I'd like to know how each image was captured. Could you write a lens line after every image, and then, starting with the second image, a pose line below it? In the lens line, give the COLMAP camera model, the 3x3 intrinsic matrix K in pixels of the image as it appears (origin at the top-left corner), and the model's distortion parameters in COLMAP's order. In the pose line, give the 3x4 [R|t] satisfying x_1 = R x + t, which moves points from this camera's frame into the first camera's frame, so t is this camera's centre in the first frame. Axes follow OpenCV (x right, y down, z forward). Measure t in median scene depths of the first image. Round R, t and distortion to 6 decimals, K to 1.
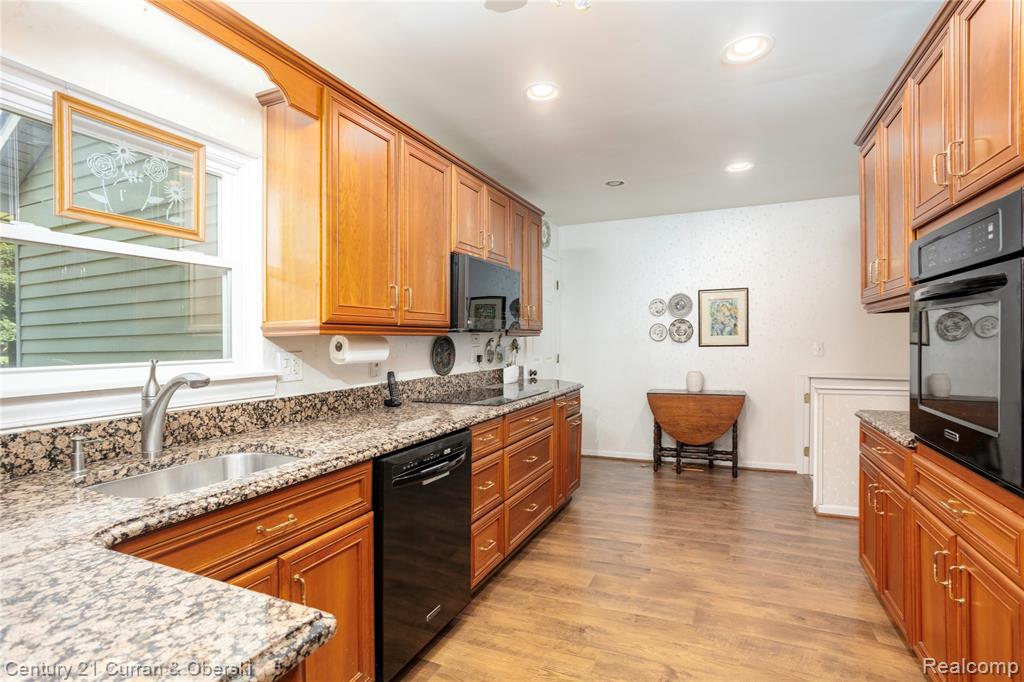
lens RADIAL K [[486.7, 0, 520.4], [0, 486.7, 341.8], [0, 0, 1]] dist [-0.017268, 0.001784]
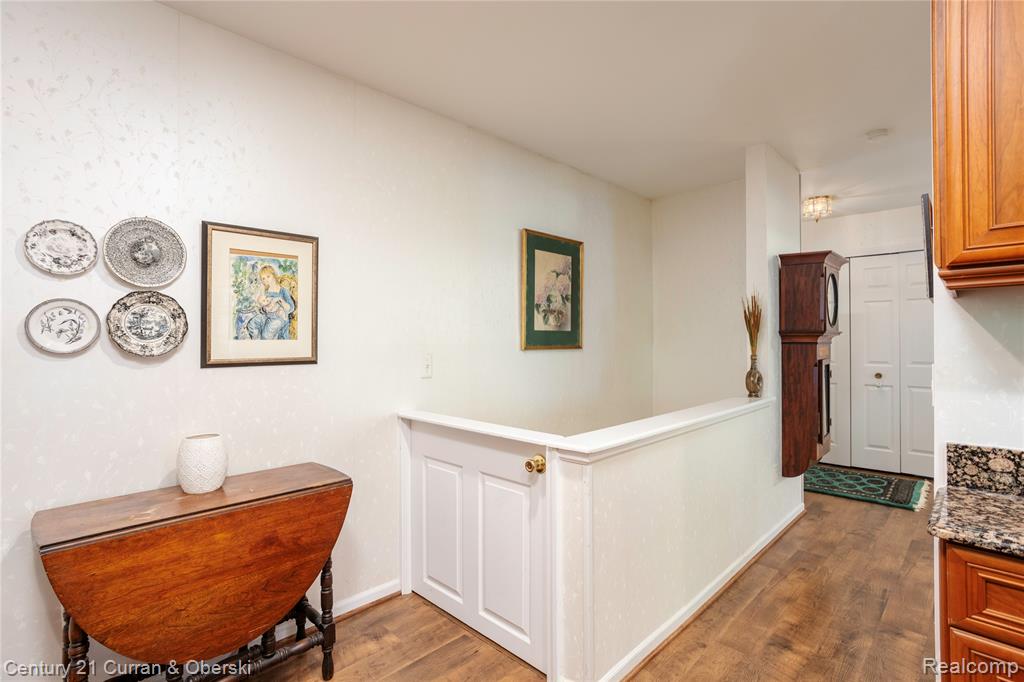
lens RADIAL K [[486.7, 0, 518.0], [0, 486.7, 342.3], [0, 0, 1]] dist [-0.017268, 0.001784]
pose [[0.346790, 0.007266, 0.937915, 0.098013], [0.001841, 0.999963, -0.008427, -0.006619], [-0.937941, 0.004649, 0.346764, 0.641971]]
